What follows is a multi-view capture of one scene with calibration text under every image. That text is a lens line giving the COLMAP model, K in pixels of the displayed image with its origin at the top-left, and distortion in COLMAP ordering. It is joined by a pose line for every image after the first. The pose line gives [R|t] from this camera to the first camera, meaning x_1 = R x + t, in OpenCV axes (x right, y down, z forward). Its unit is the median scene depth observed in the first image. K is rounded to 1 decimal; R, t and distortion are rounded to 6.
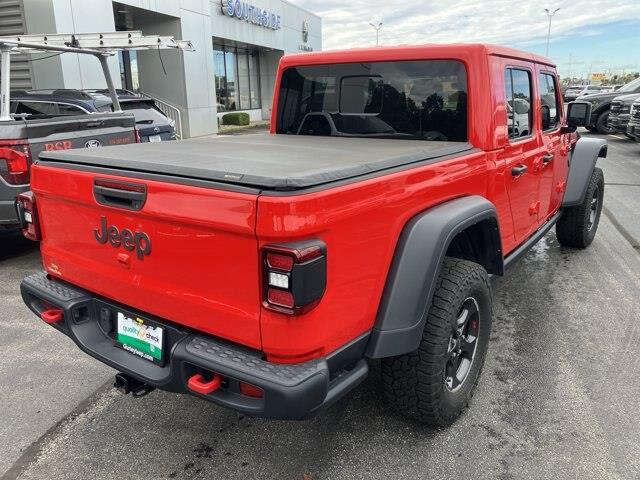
lens RADIAL K [[527.6, 0, 315.1], [0, 527.6, 239.2], [0, 0, 1]] dist [0.012860, 0.004777]
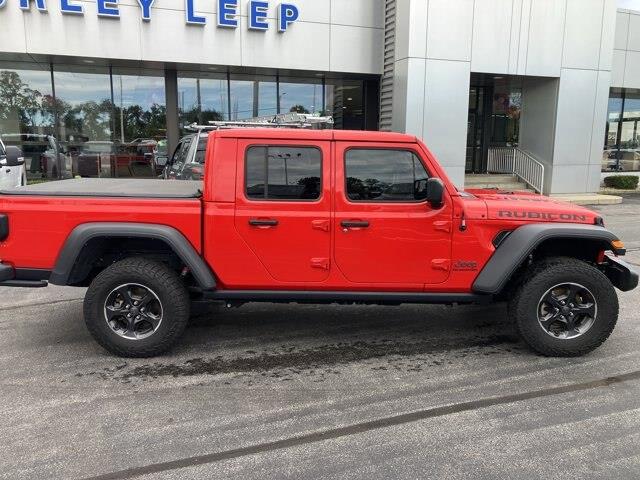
lens RADIAL K [[527.6, 0, 315.1], [0, 527.6, 239.2], [0, 0, 1]] dist [0.012860, 0.004777]
pose [[0.583790, 0.163304, -0.795312, 1.195819], [-0.238958, 0.970735, 0.023920, -0.120518], [0.775944, 0.176082, 0.605728, 0.263526]]
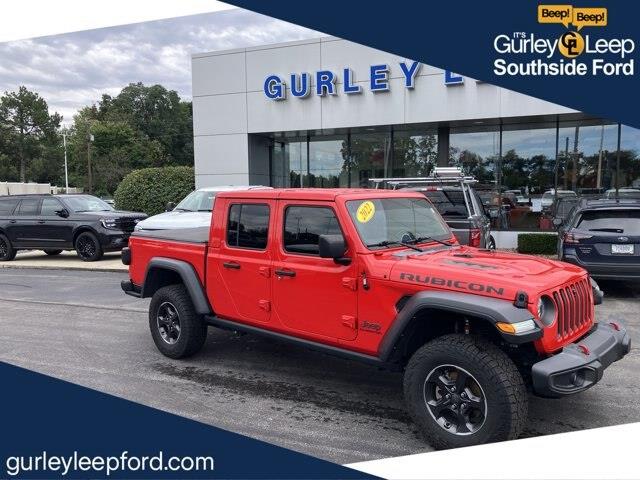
lens RADIAL K [[527.6, 0, 315.1], [0, 527.6, 239.2], [0, 0, 1]] dist [0.012860, 0.004777]
pose [[-0.116155, 0.101168, -0.988065, 1.532488], [-0.261120, 0.956695, 0.128653, -0.378450], [0.958292, 0.272948, -0.084708, 1.084358]]
